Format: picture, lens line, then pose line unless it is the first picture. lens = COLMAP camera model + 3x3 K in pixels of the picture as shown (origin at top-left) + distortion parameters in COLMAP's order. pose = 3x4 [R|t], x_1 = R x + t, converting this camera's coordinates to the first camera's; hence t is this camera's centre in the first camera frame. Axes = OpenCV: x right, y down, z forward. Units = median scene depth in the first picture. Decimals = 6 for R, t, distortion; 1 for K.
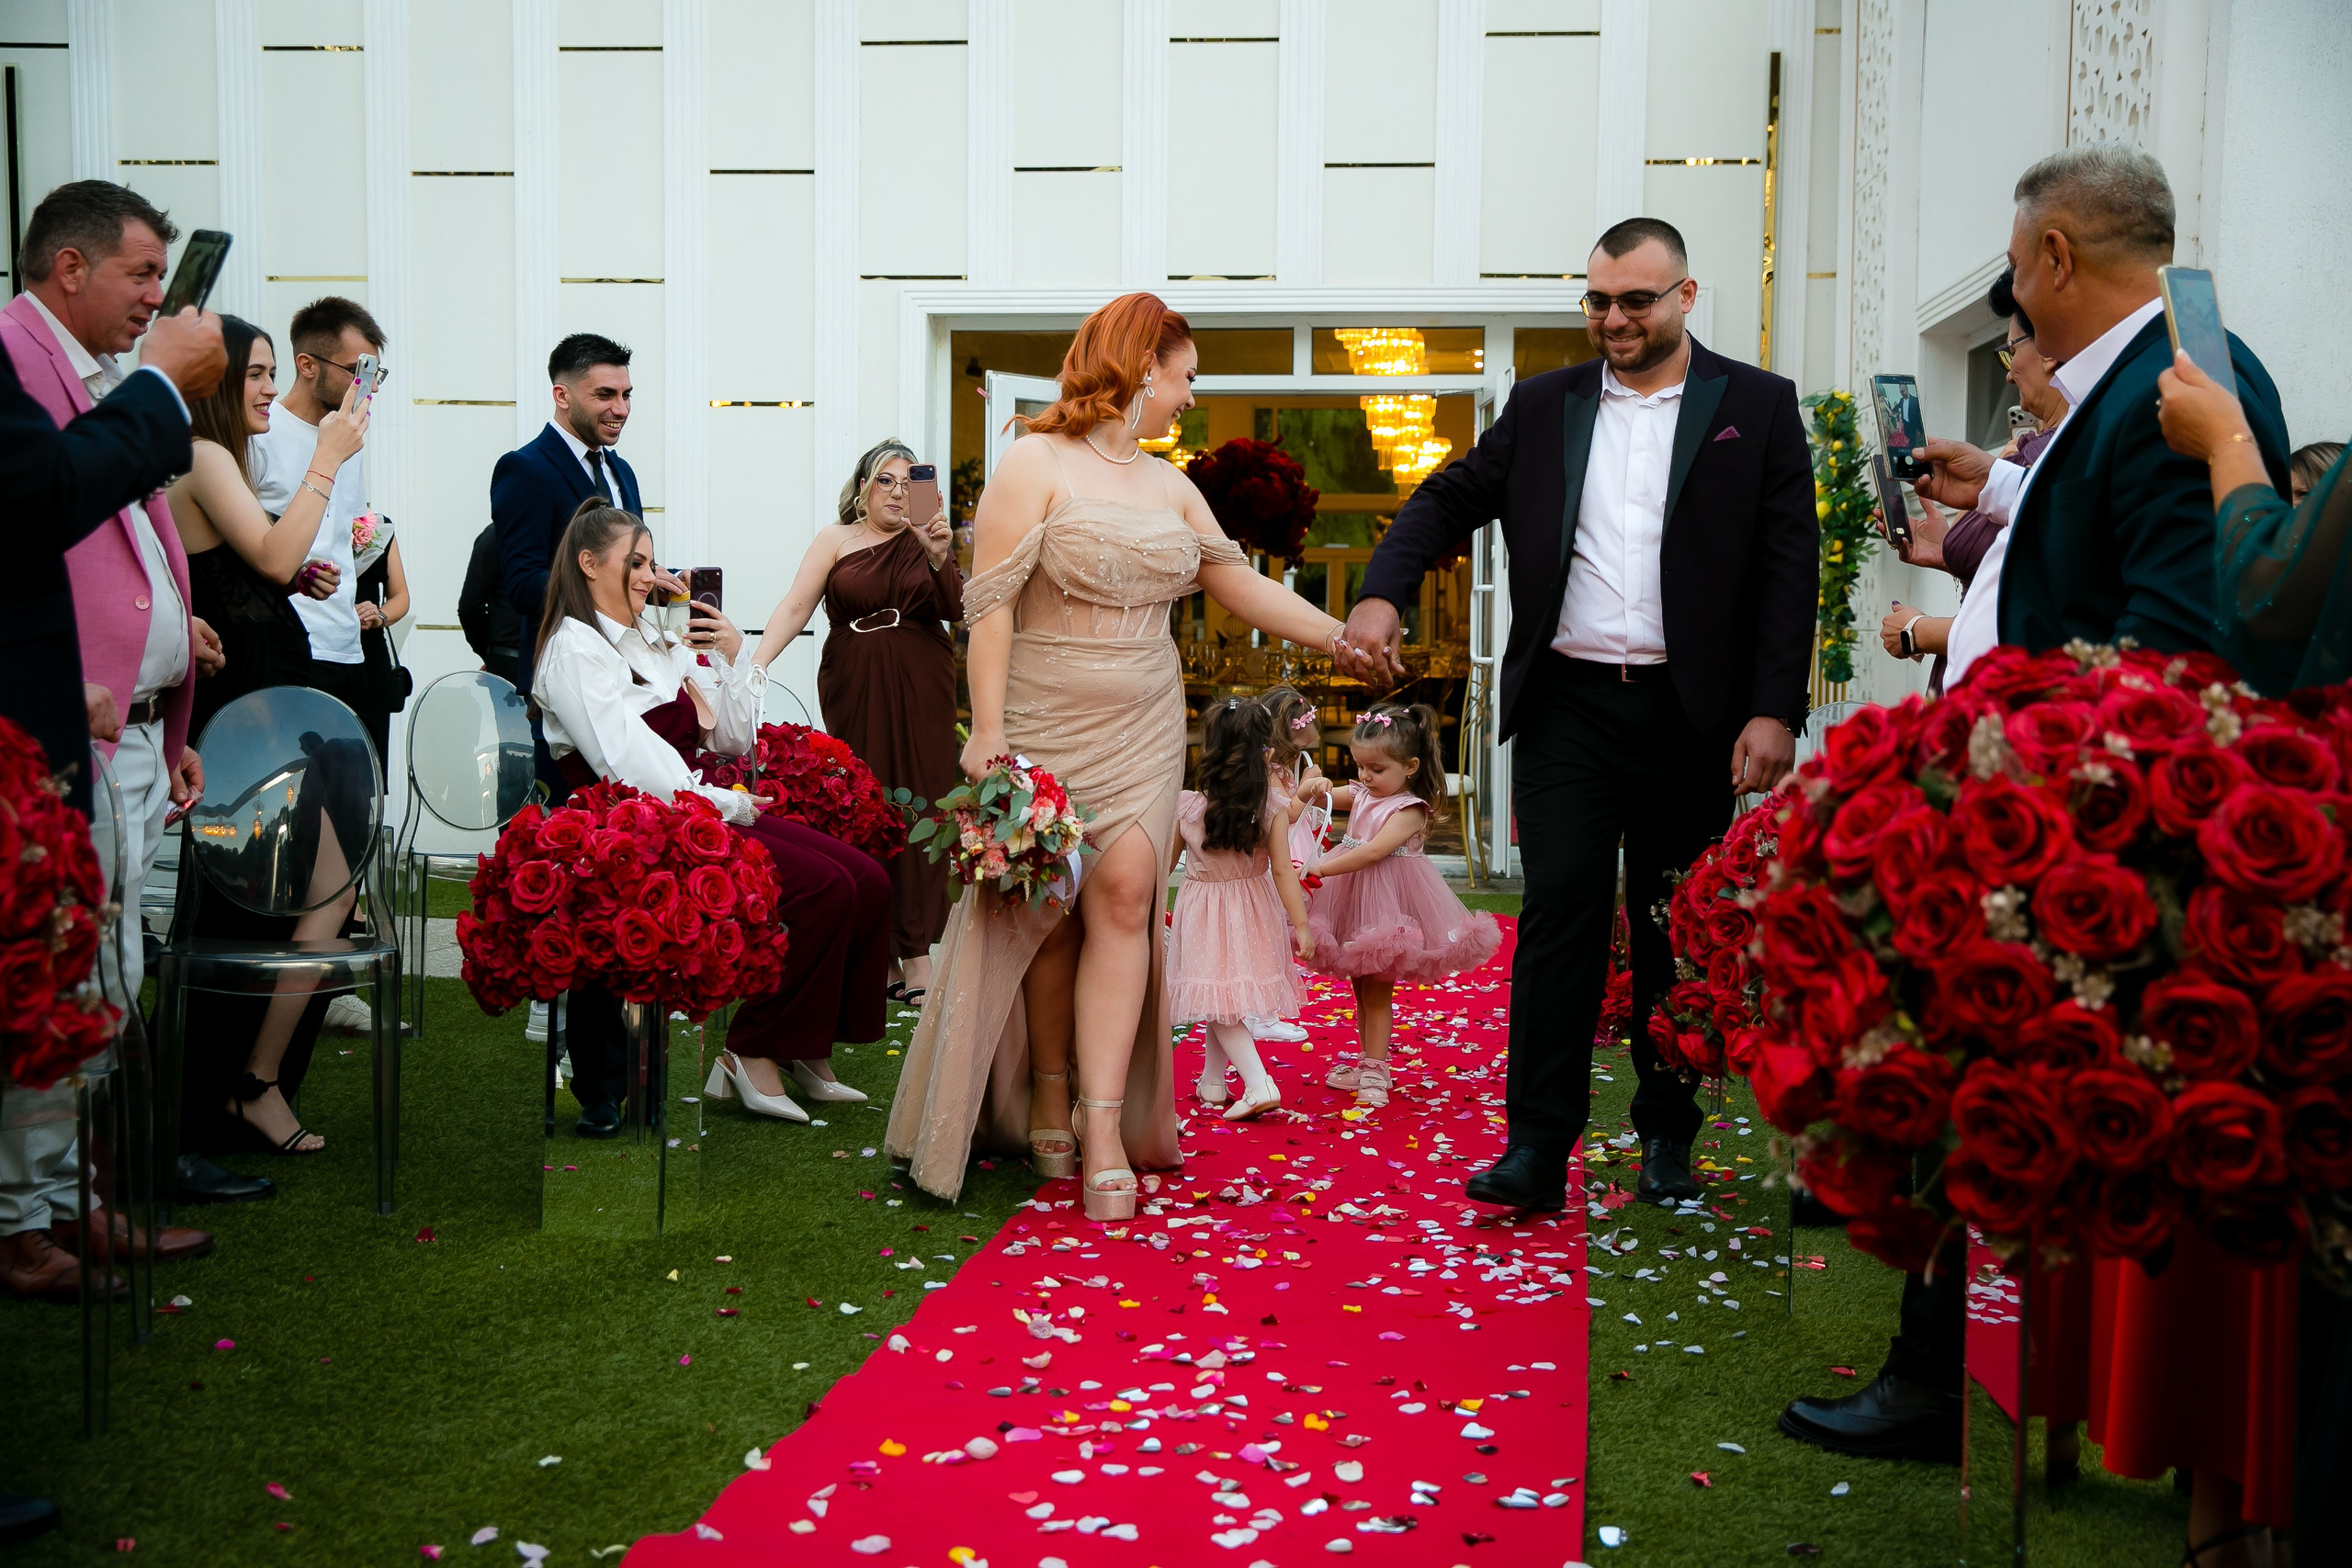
lens RADIAL K [[2613.0, 0, 1175.4], [0, 2613.0, 788.6], [0, 0, 1]] dist [0.040847, 0.038086]
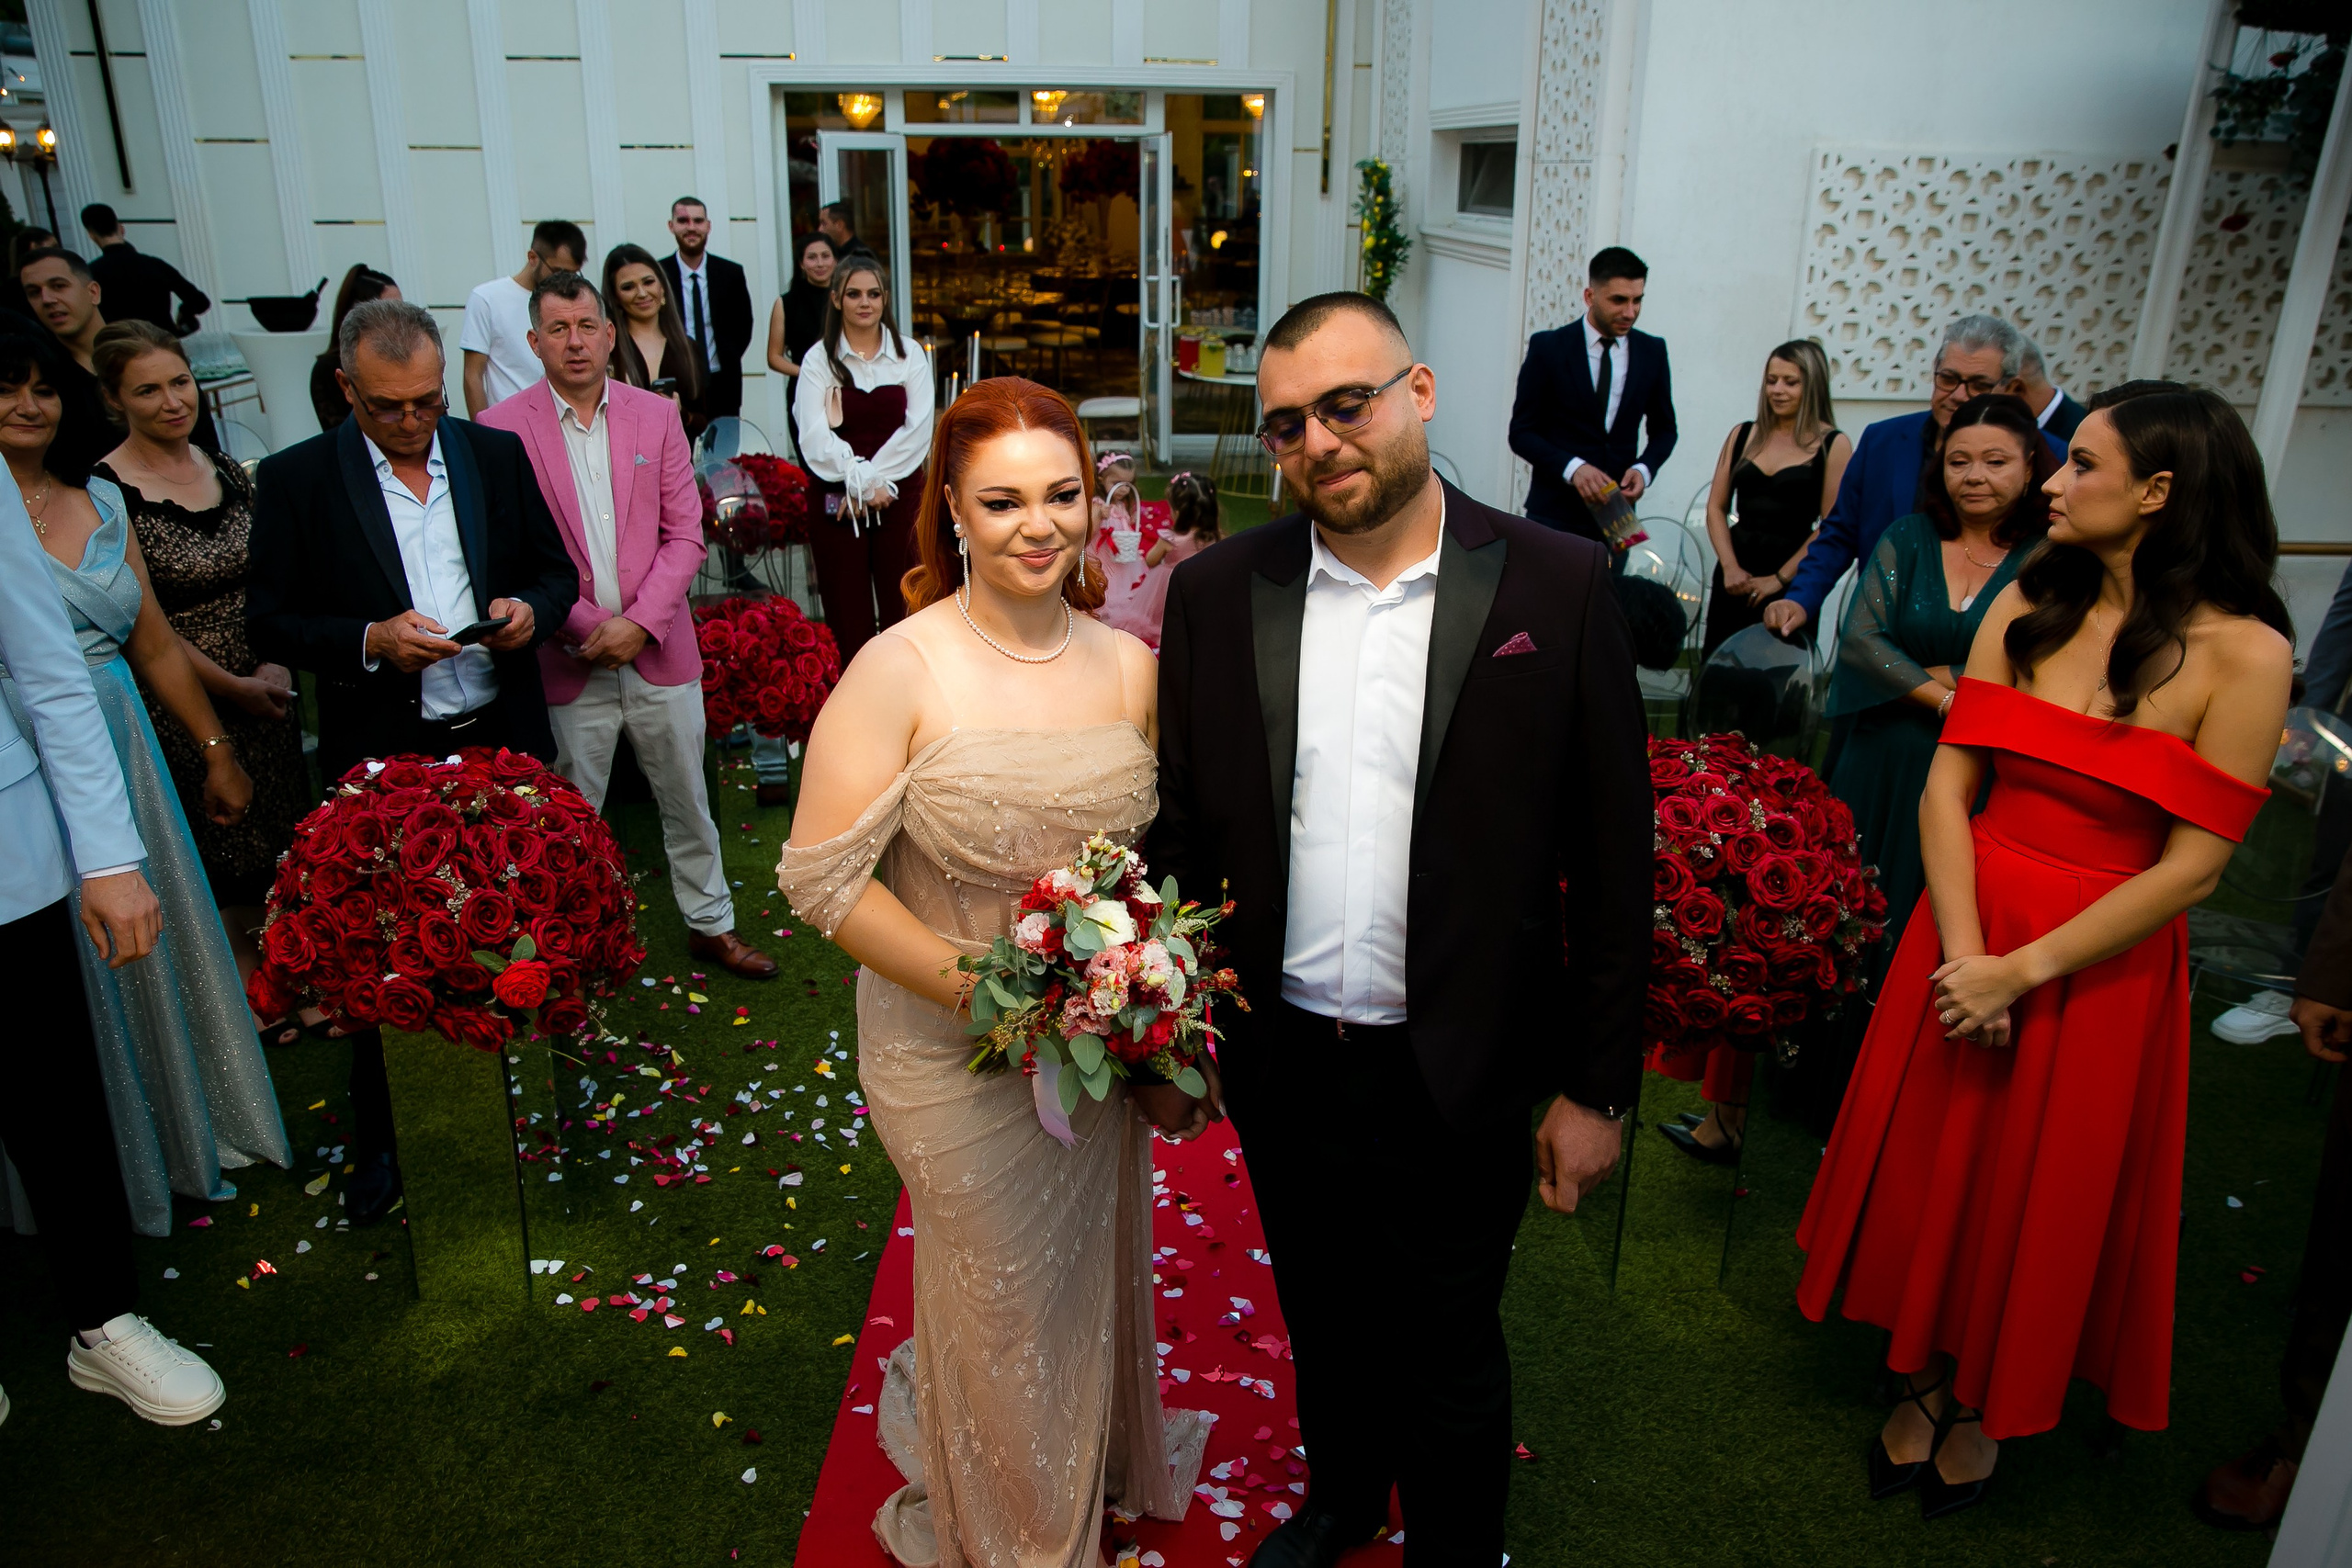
lens RADIAL K [[1714.7, 0, 1172.8], [0, 1714.7, 783.0], [0, 0, 1]] dist [-0.102638, 0.085673]
pose [[0.984103, -0.062595, 0.166204, -0.276566], [0.010696, 0.955022, 0.296343, -0.436337], [-0.177278, -0.289854, 0.940509, -0.185485]]
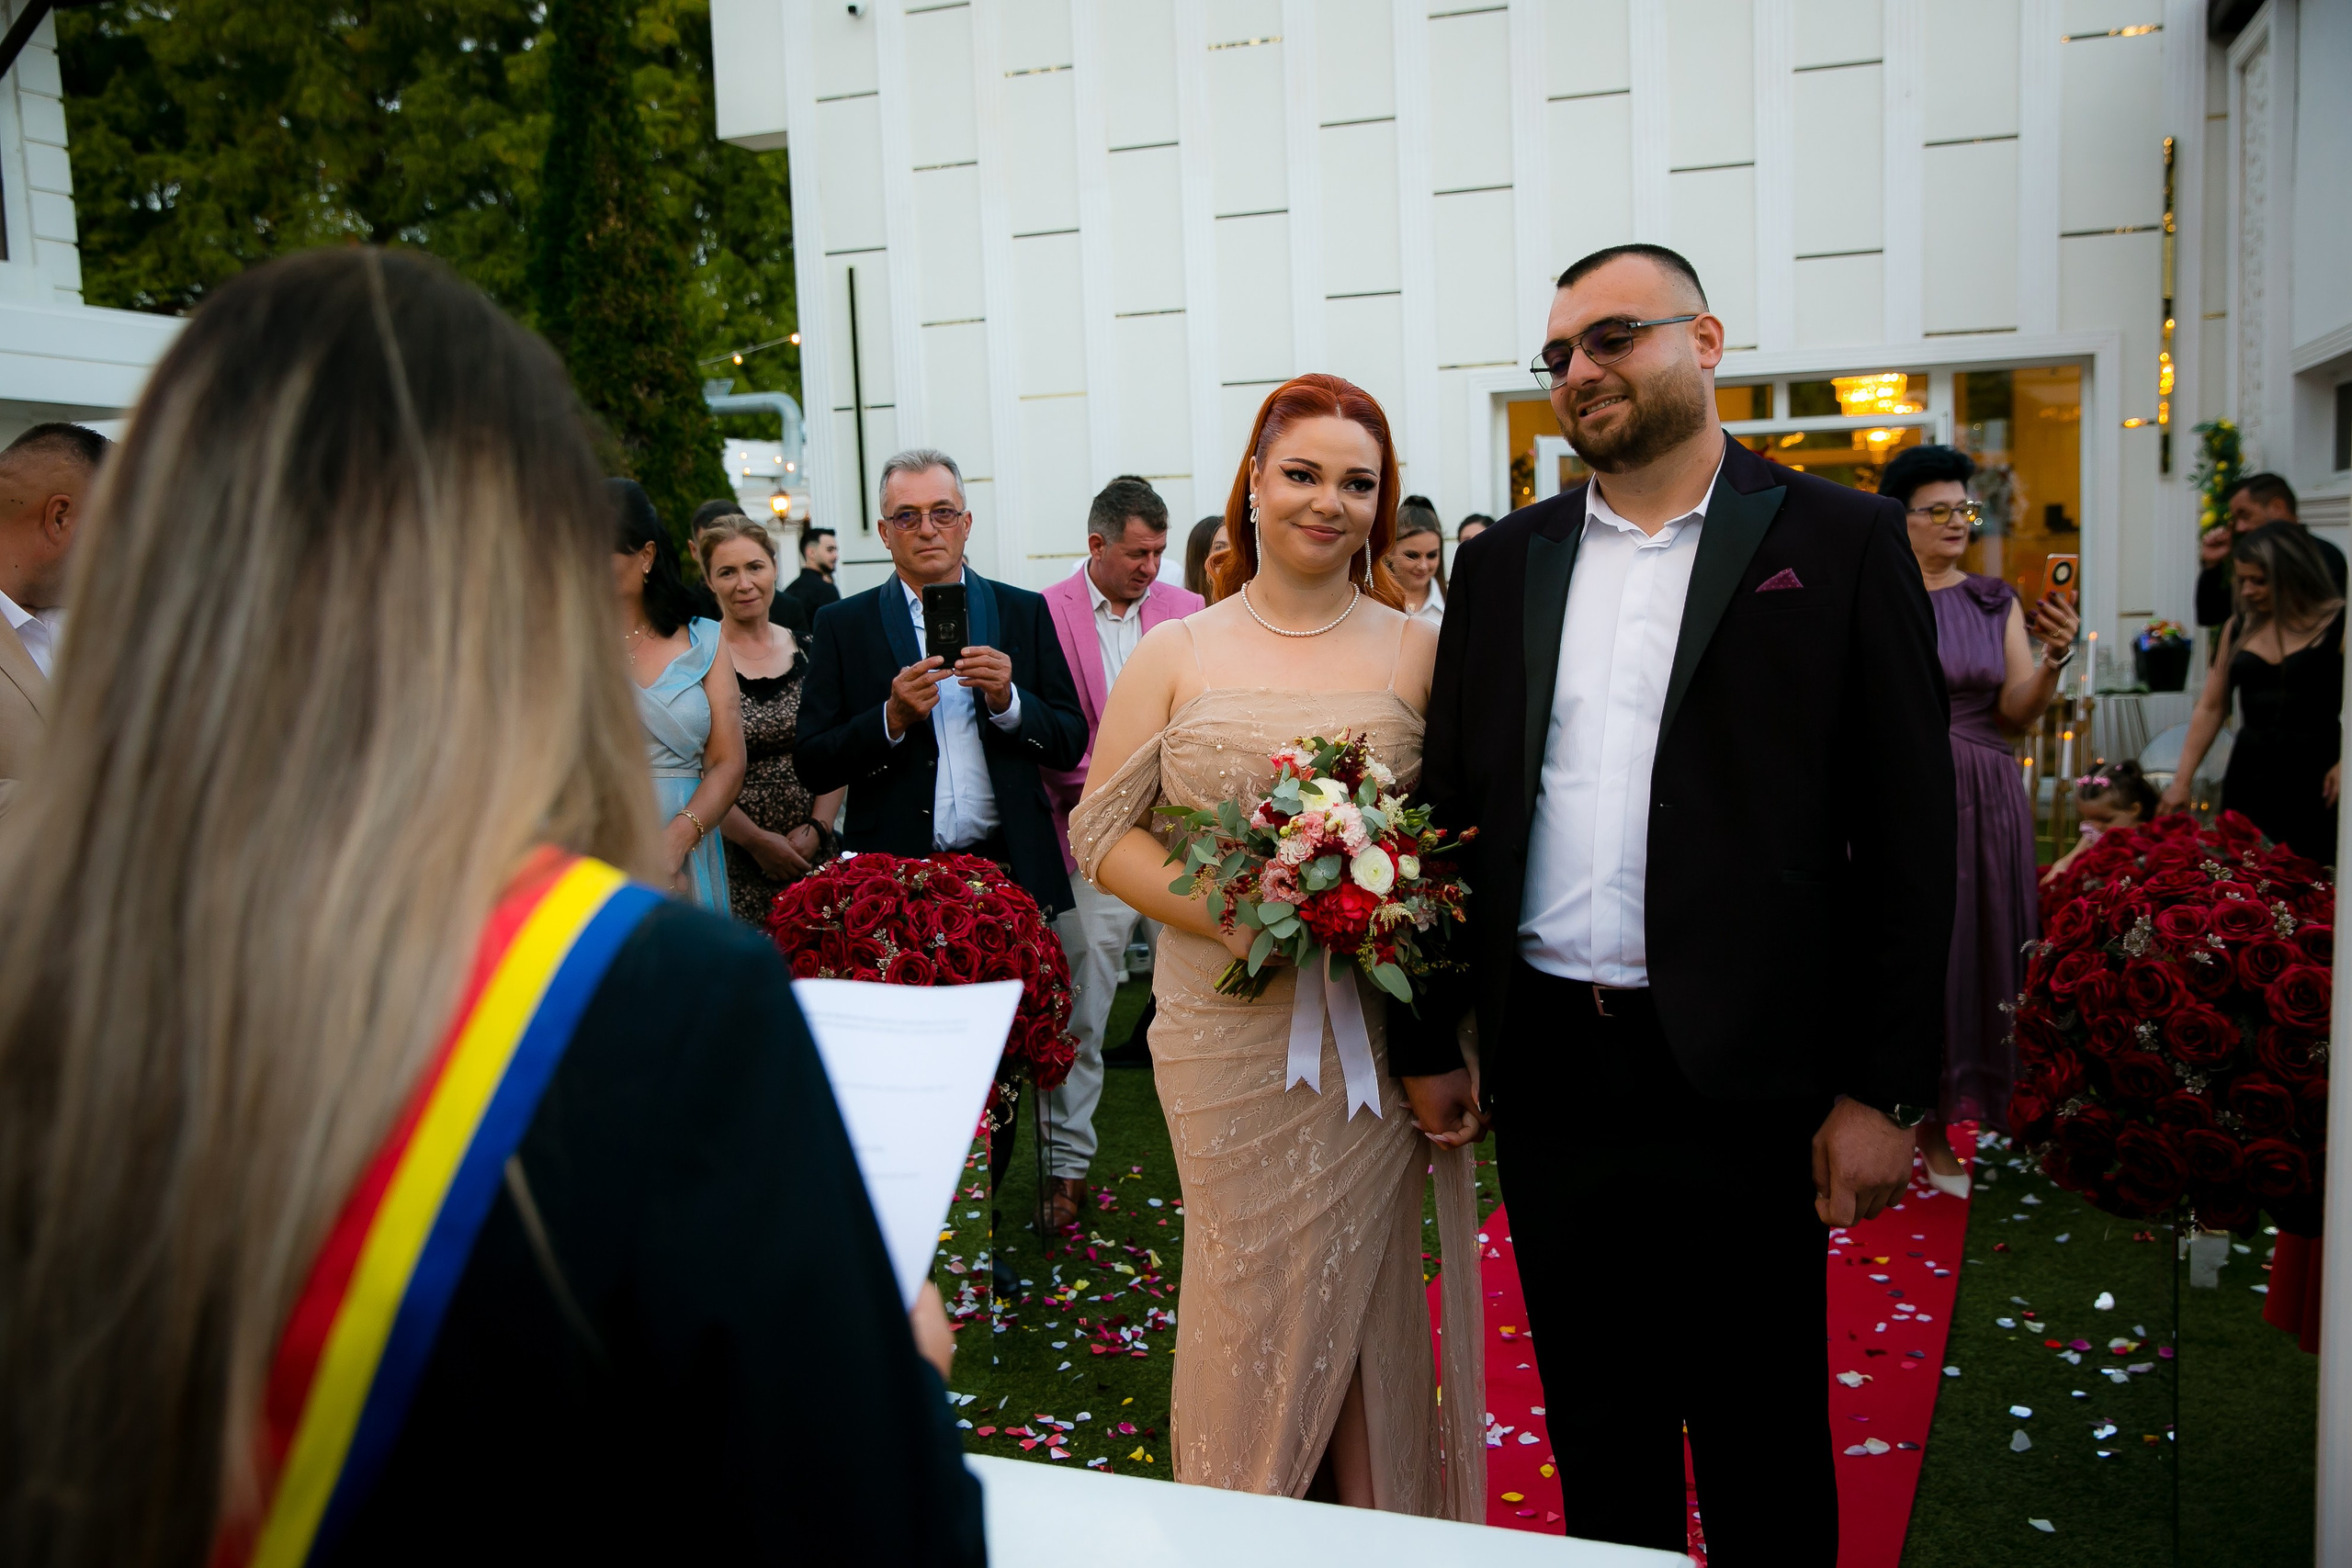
lens RADIAL K [[2110.0, 0, 1167.6], [0, 2110.0, 782.7], [0, 0, 1]] dist [-0.034007, 0.099036]
pose [[0.969110, -0.024828, -0.245375, 0.026949], [0.037263, 0.998239, 0.046165, -0.197235], [0.243797, -0.053882, 0.968328, -0.484753]]
